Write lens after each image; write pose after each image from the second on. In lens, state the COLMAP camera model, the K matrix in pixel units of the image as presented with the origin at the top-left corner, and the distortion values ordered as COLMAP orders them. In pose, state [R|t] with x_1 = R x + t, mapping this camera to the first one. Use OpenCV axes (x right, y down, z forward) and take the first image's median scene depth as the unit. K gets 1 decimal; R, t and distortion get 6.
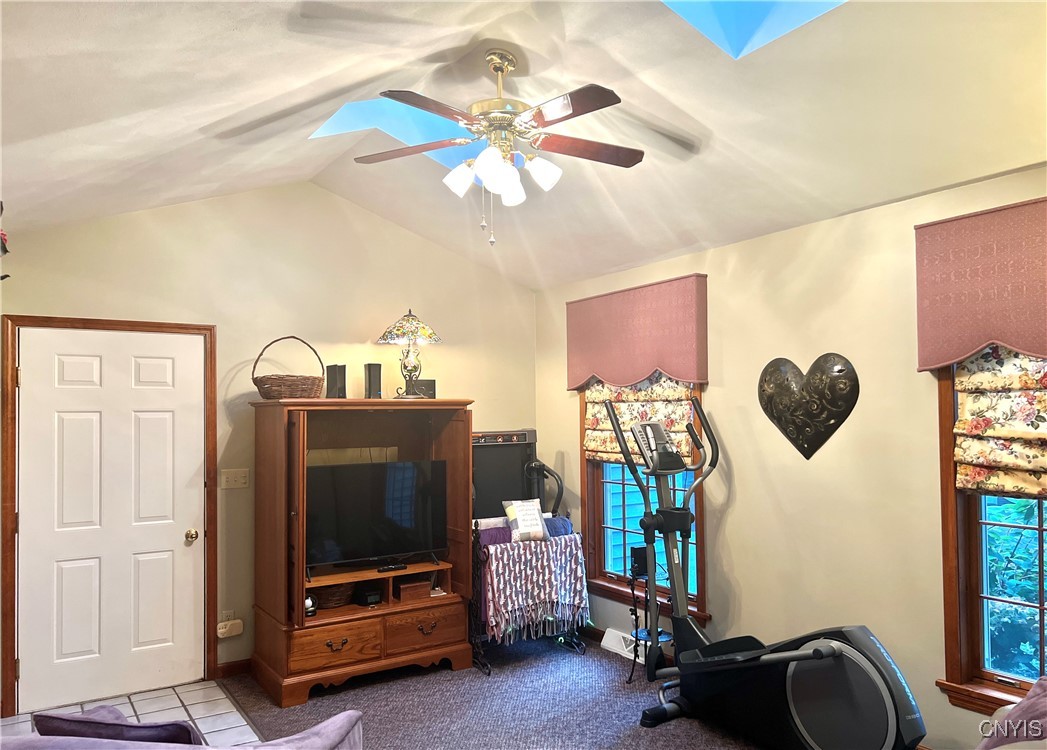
lens RADIAL K [[838.8, 0, 528.2], [0, 838.8, 373.6], [0, 0, 1]] dist [0.055400, -0.056659]
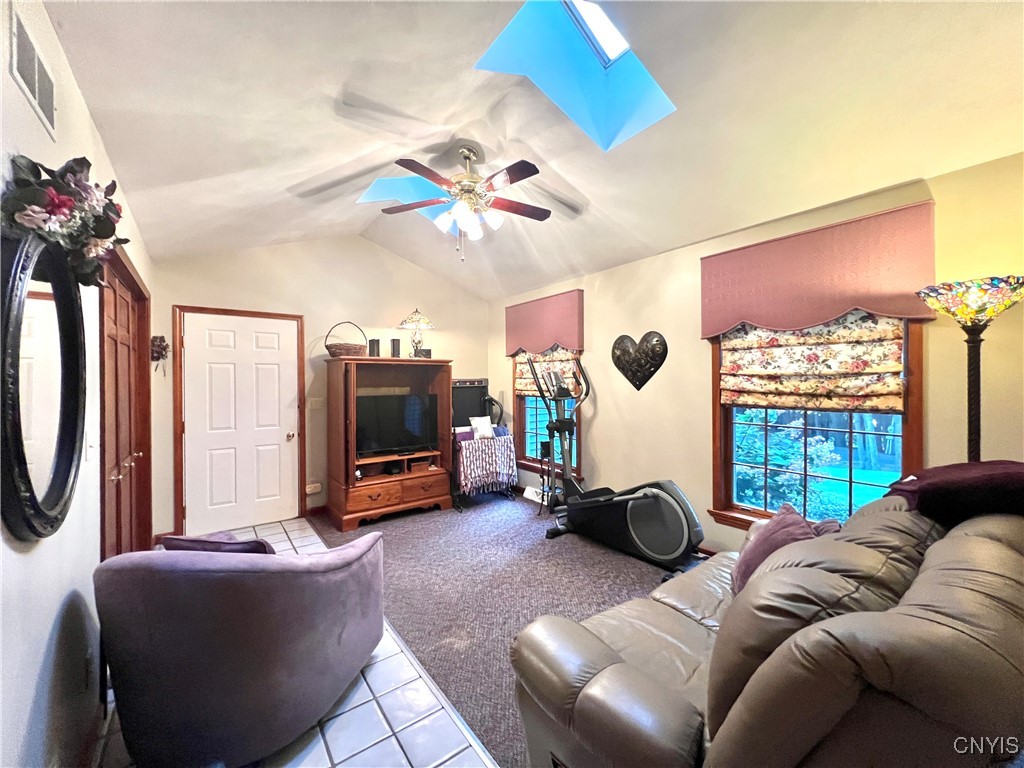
lens RADIAL K [[408.0, 0, 510.6], [0, 408.0, 381.2], [0, 0, 1]] dist [-0.000607, 0.000650]
pose [[0.997926, 0.003796, 0.064267, 0.001184], [-0.005153, 0.999767, 0.020967, 0.064451], [-0.064173, -0.021254, 0.997712, 0.146061]]
